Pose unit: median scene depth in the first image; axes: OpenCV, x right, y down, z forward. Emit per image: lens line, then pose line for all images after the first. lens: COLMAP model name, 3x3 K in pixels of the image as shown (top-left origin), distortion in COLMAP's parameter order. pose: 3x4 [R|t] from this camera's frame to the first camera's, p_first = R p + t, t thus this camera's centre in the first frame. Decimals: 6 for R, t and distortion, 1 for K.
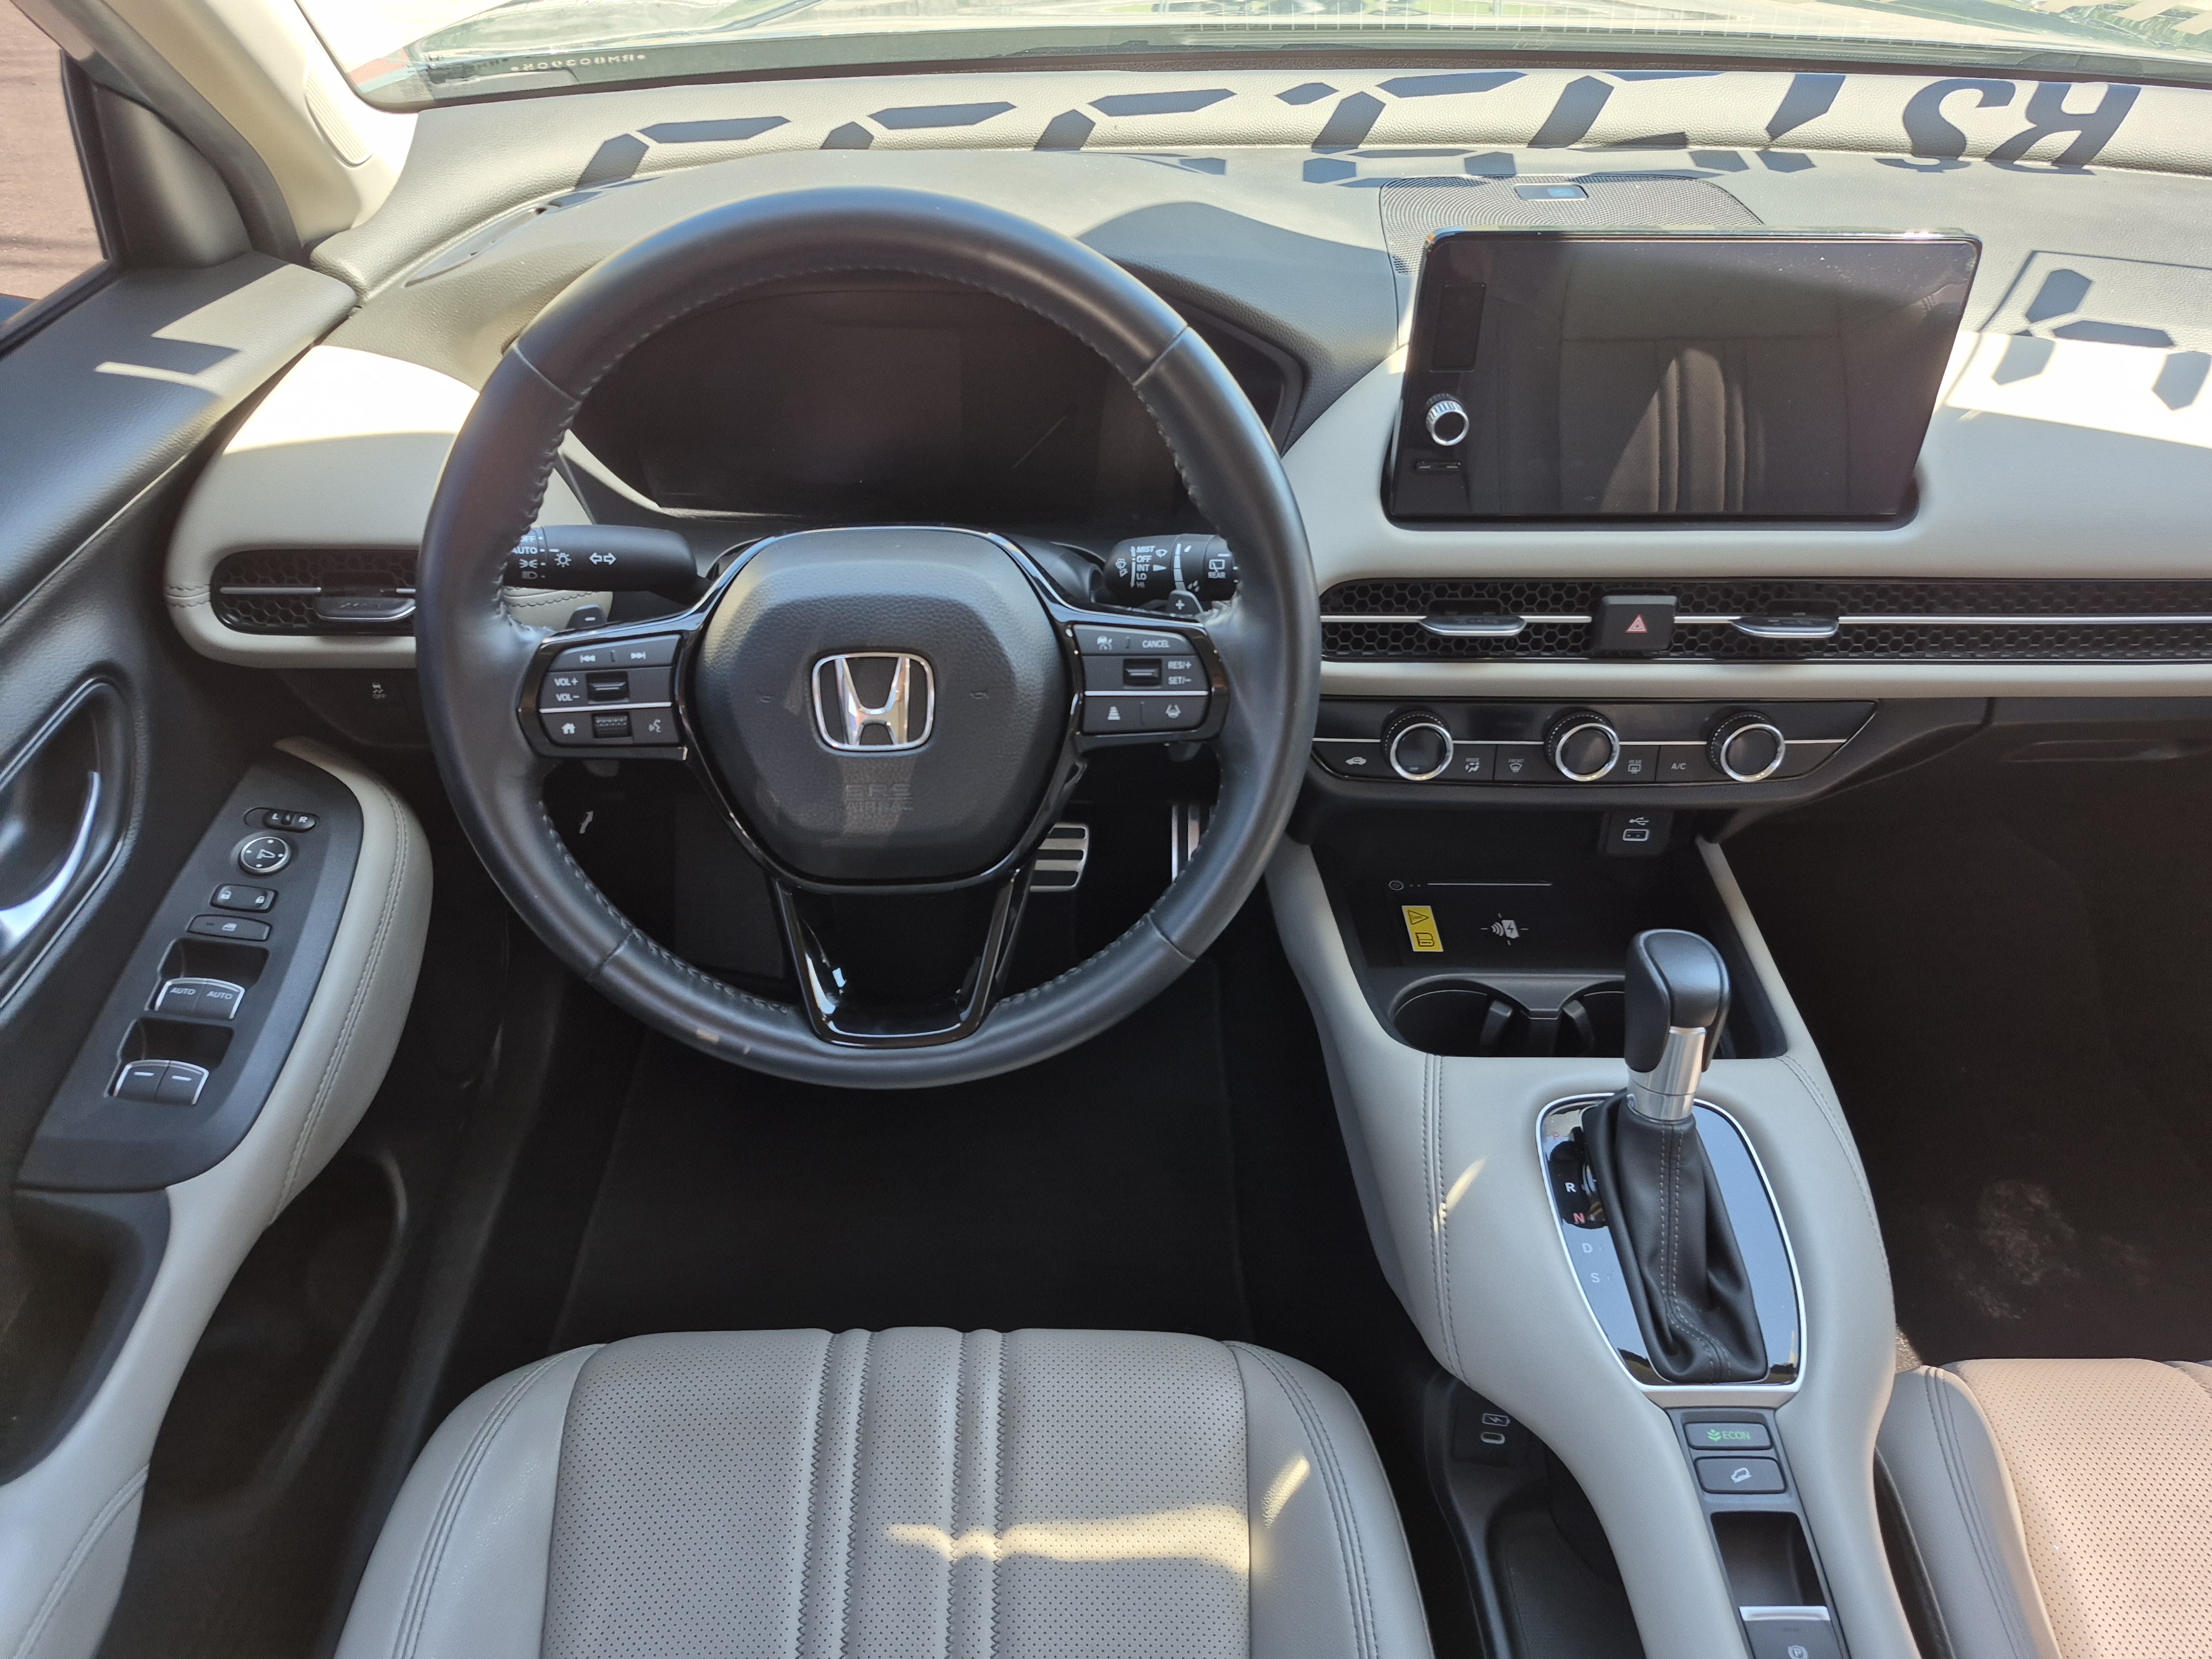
lens RADIAL K [[1568.1, 0, 1090.3], [0, 1568.1, 850.9], [0, 0, 1]] dist [0.118739, -0.179980]
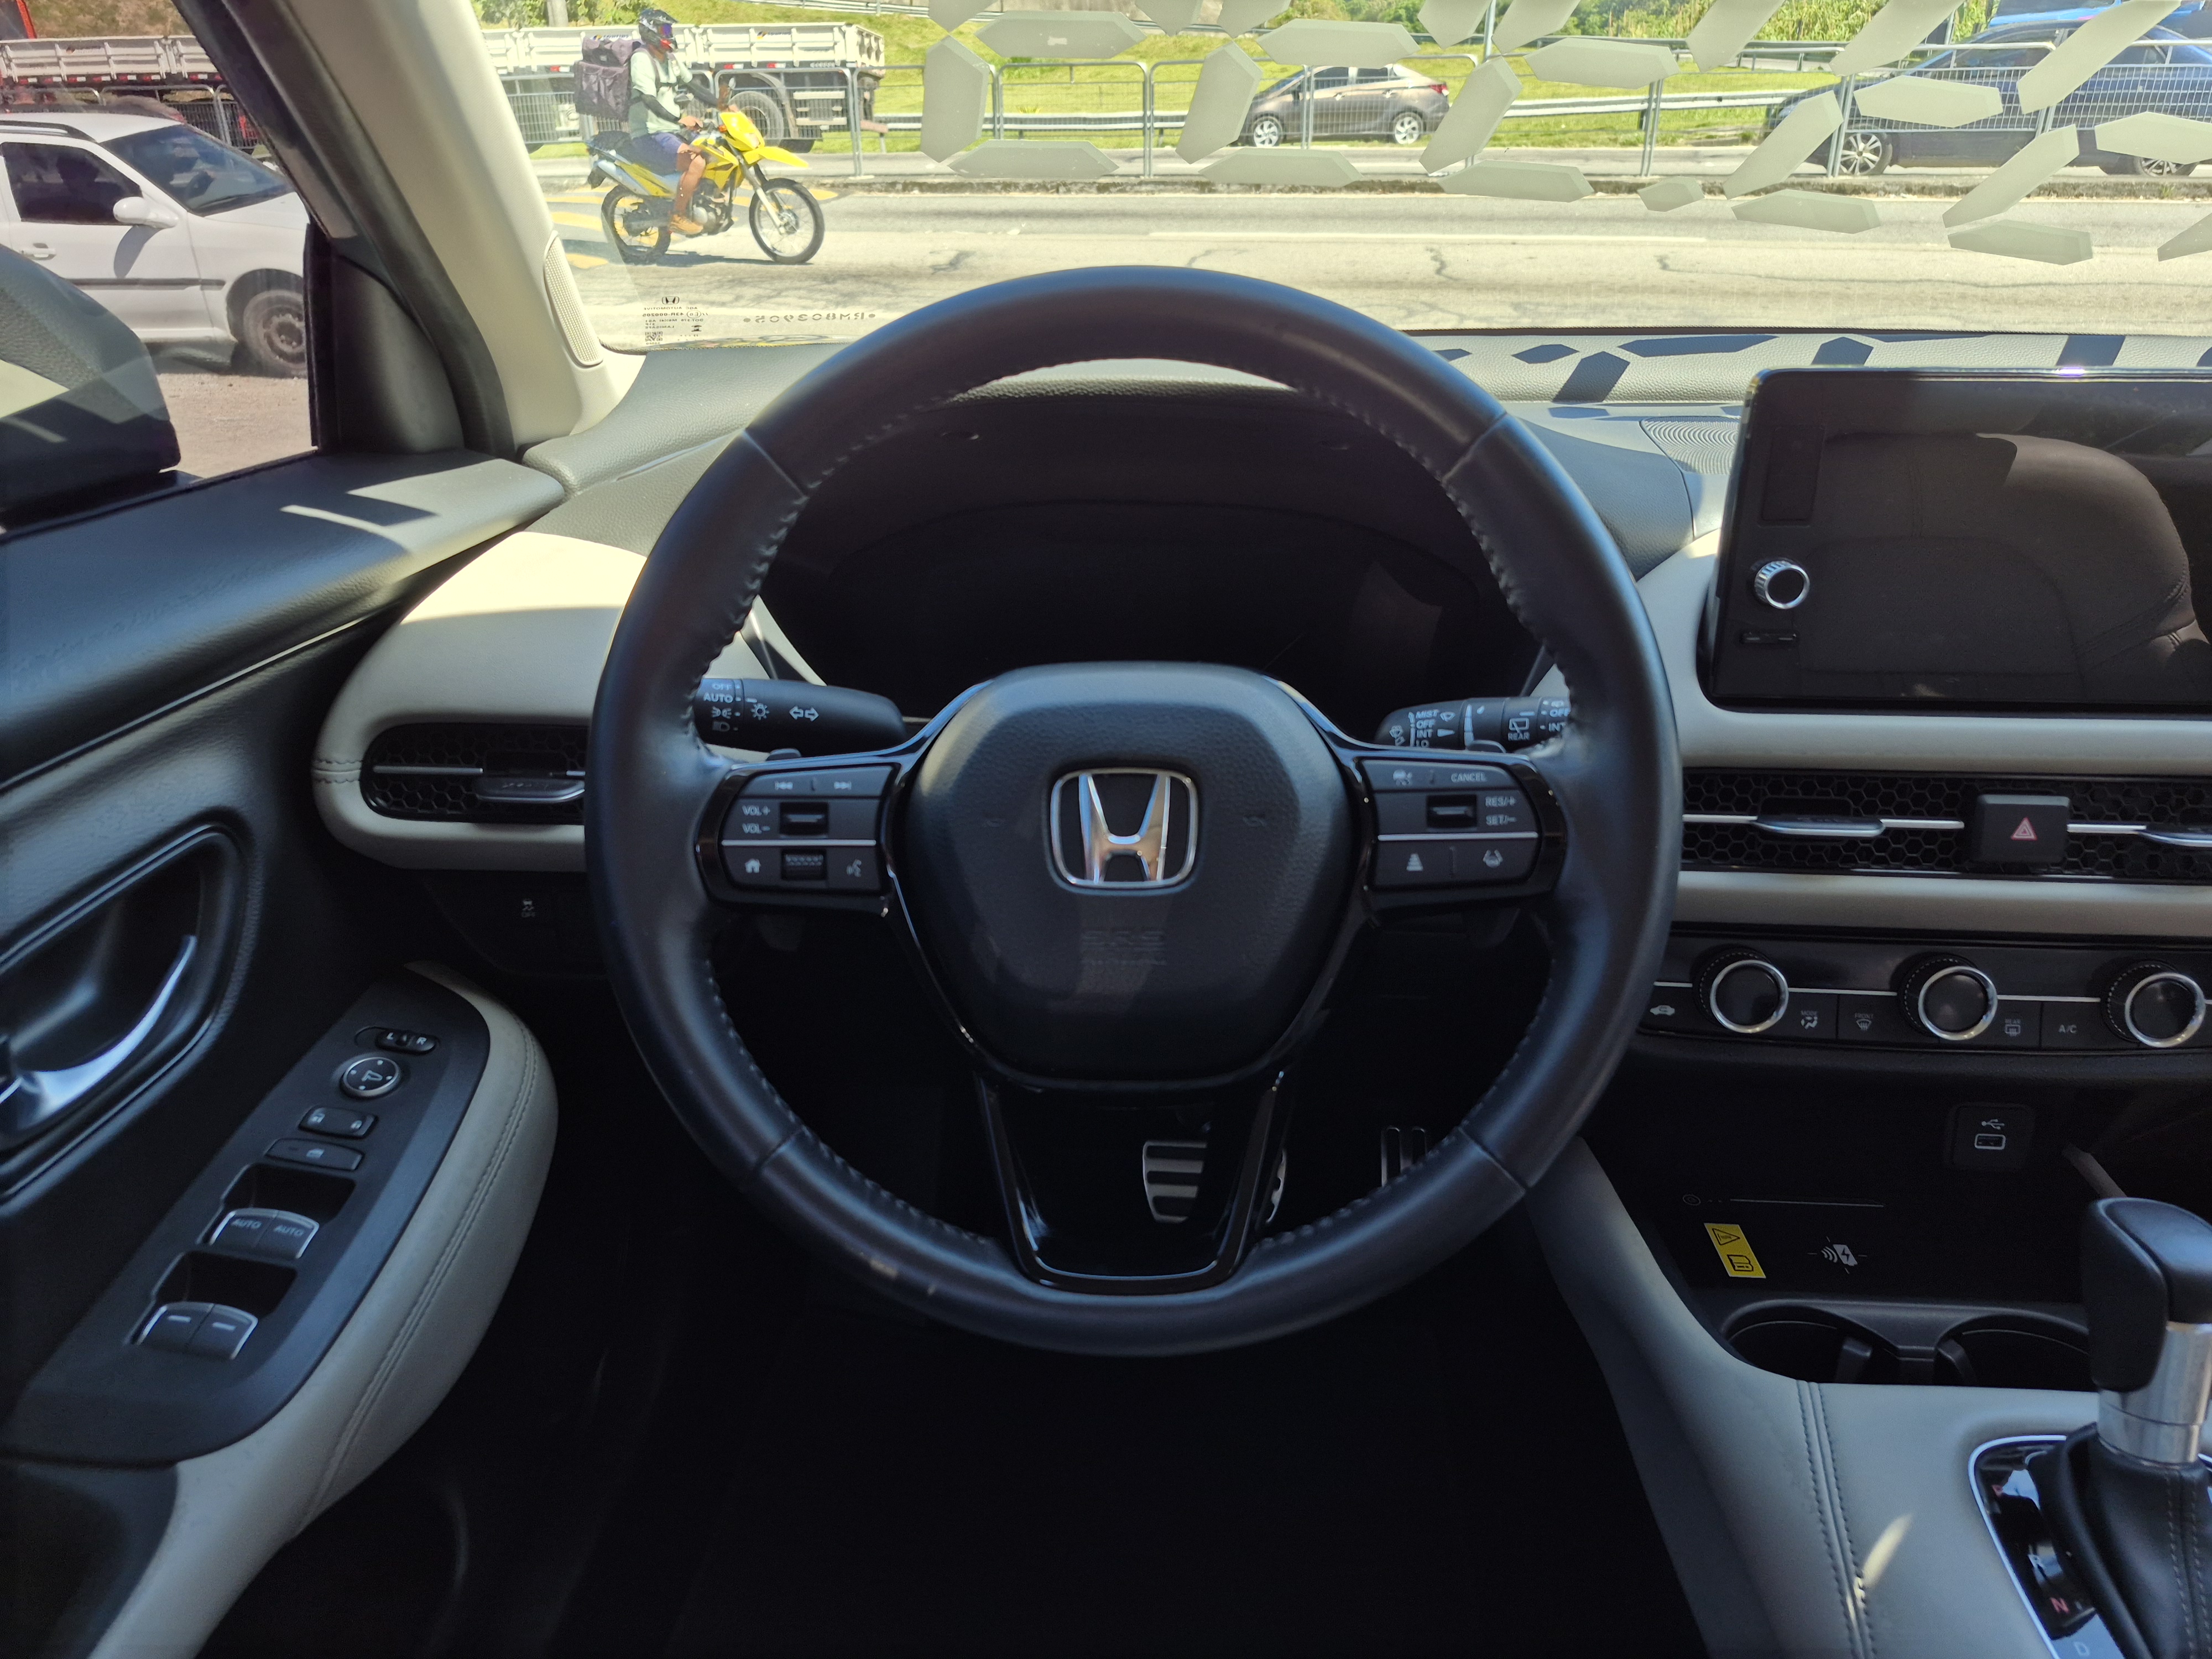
lens RADIAL K [[1578.7, 0, 1114.9], [0, 1578.7, 838.6], [0, 0, 1]] dist [0.084104, -0.097091]
pose [[0.997866, 0.018184, -0.062707, -0.074638], [-0.035167, 0.958903, -0.281547, 0.113970], [0.055010, 0.283152, 0.957496, 0.179896]]
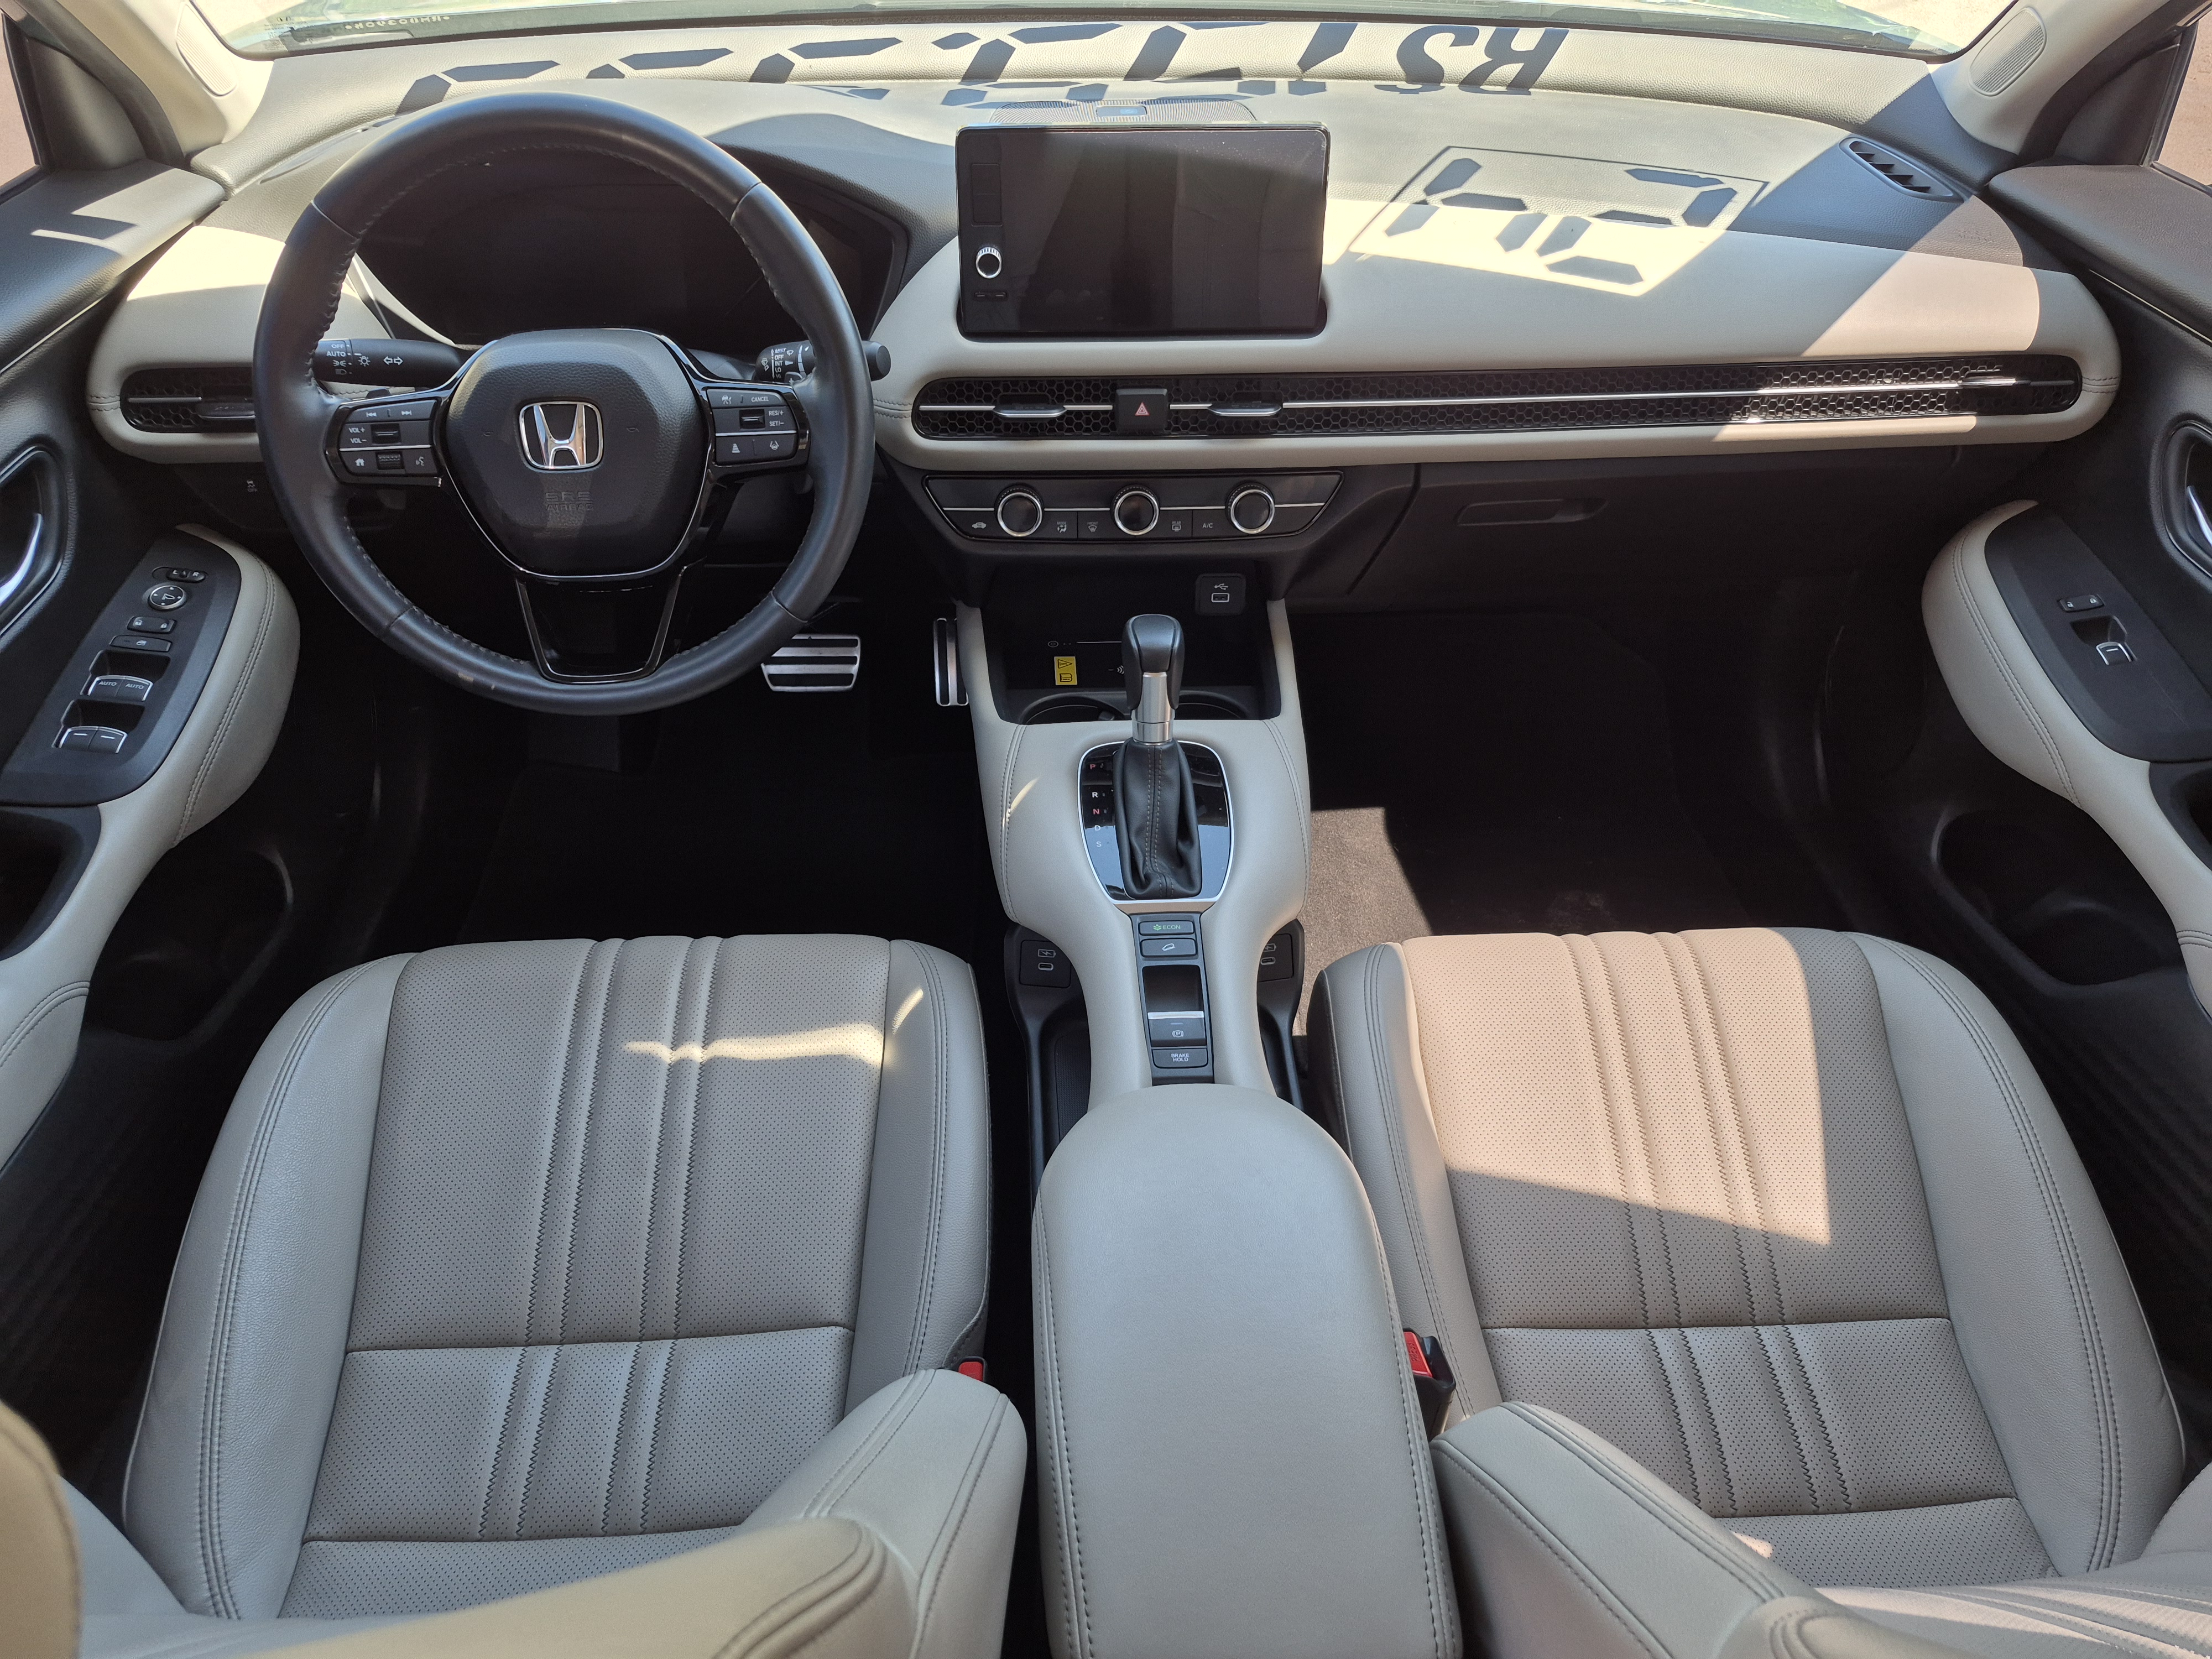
lens RADIAL K [[1578.7, 0, 1114.9], [0, 1578.7, 838.6], [0, 0, 1]] dist [0.084104, -0.097091]
pose [[0.999338, -0.025414, 0.026034, 0.275271], [0.025347, 0.999675, 0.002888, 0.241803], [-0.026099, -0.002226, 0.999657, -0.433436]]
